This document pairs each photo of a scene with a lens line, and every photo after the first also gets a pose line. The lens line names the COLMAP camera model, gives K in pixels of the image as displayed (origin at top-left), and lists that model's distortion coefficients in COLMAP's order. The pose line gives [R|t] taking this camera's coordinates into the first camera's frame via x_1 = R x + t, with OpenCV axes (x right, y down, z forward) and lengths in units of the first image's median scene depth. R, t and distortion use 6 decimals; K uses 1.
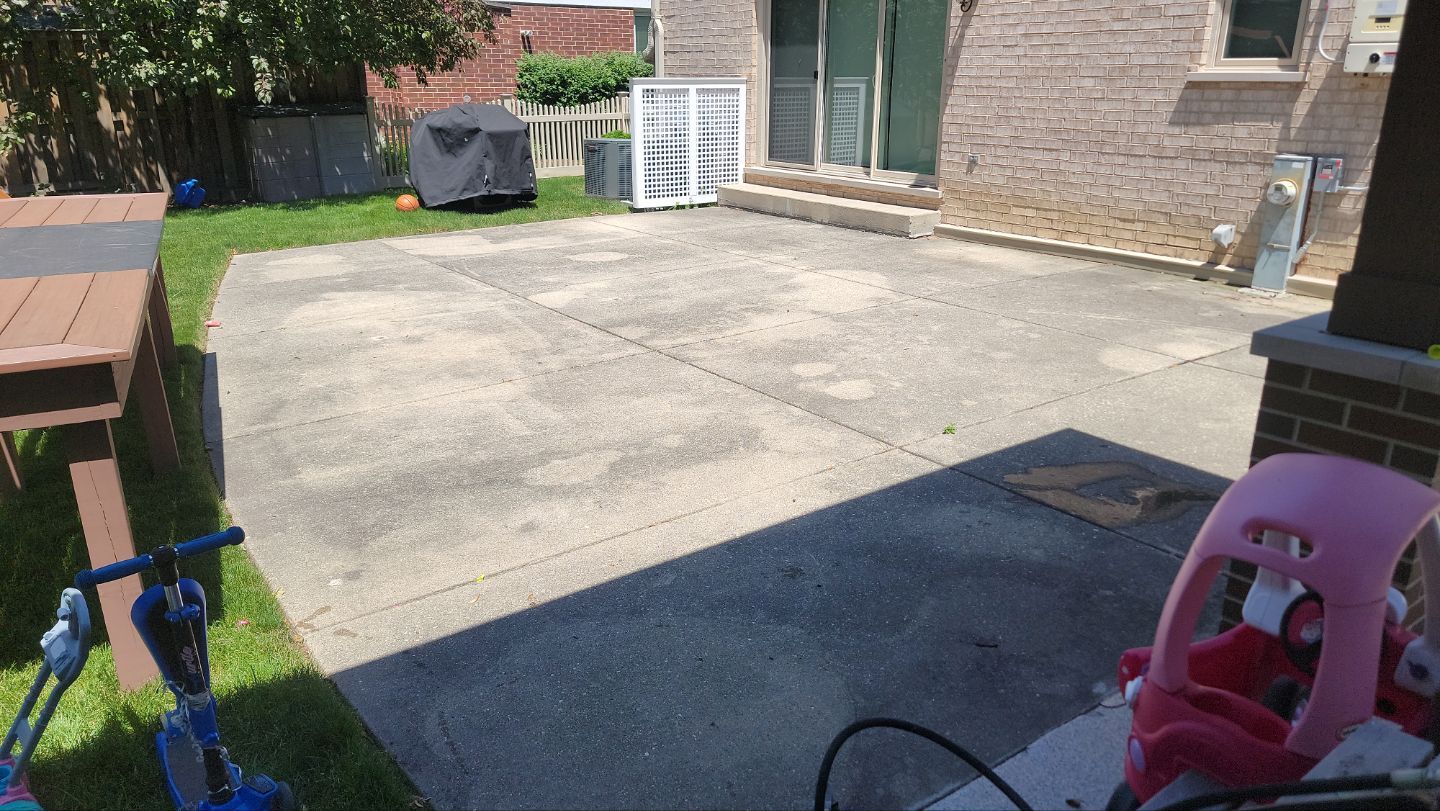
lens RADIAL K [[981.1, 0, 720.4], [0, 981.1, 406.9], [0, 0, 1]] dist [0.044778, -0.010788]
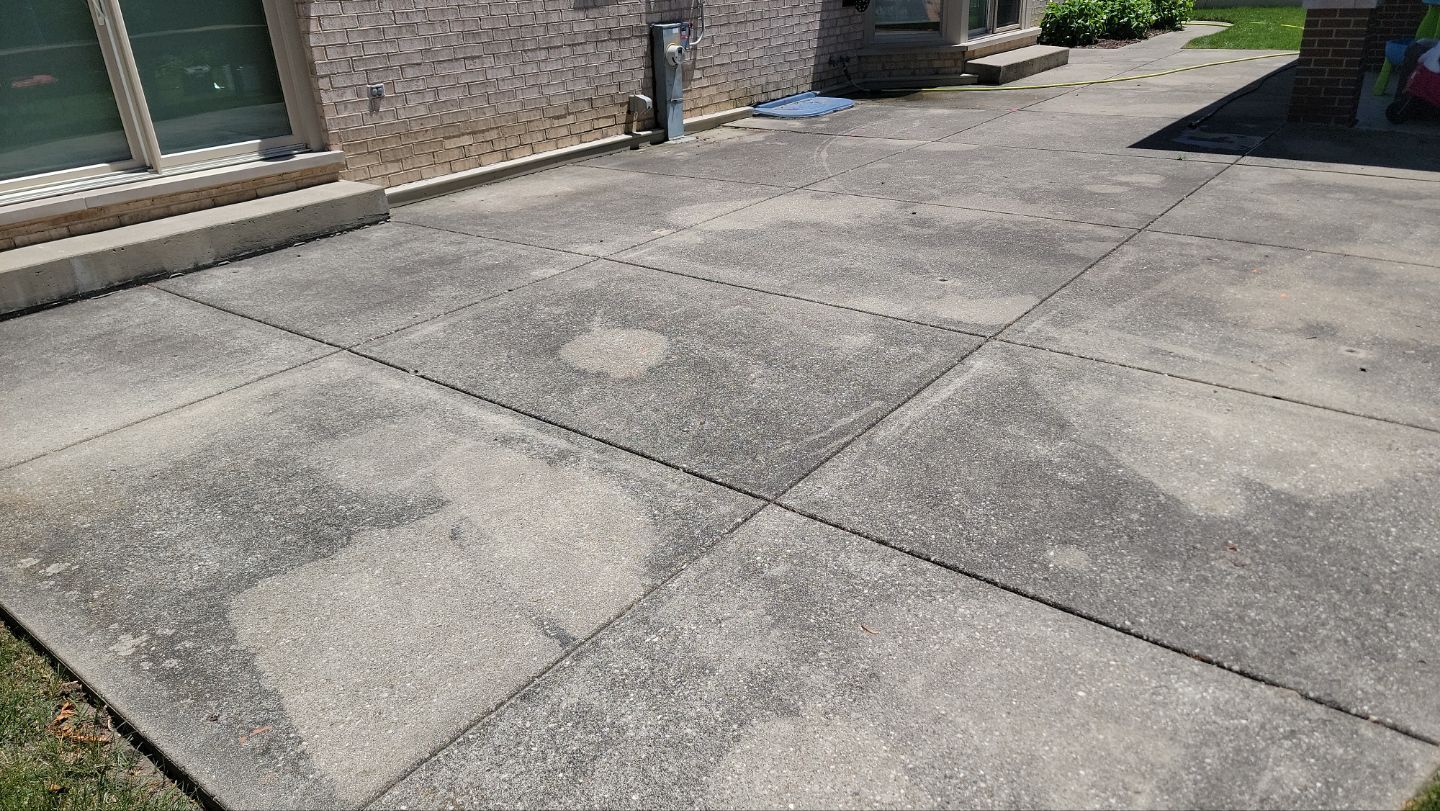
lens RADIAL K [[981.1, 0, 721.8], [0, 981.1, 404.9], [0, 0, 1]] dist [0.044778, -0.010788]
pose [[-0.270170, -0.386042, 0.882031, -0.619258], [0.358909, 0.809689, 0.464315, -0.365184], [-0.893416, 0.442013, -0.080200, 1.100859]]
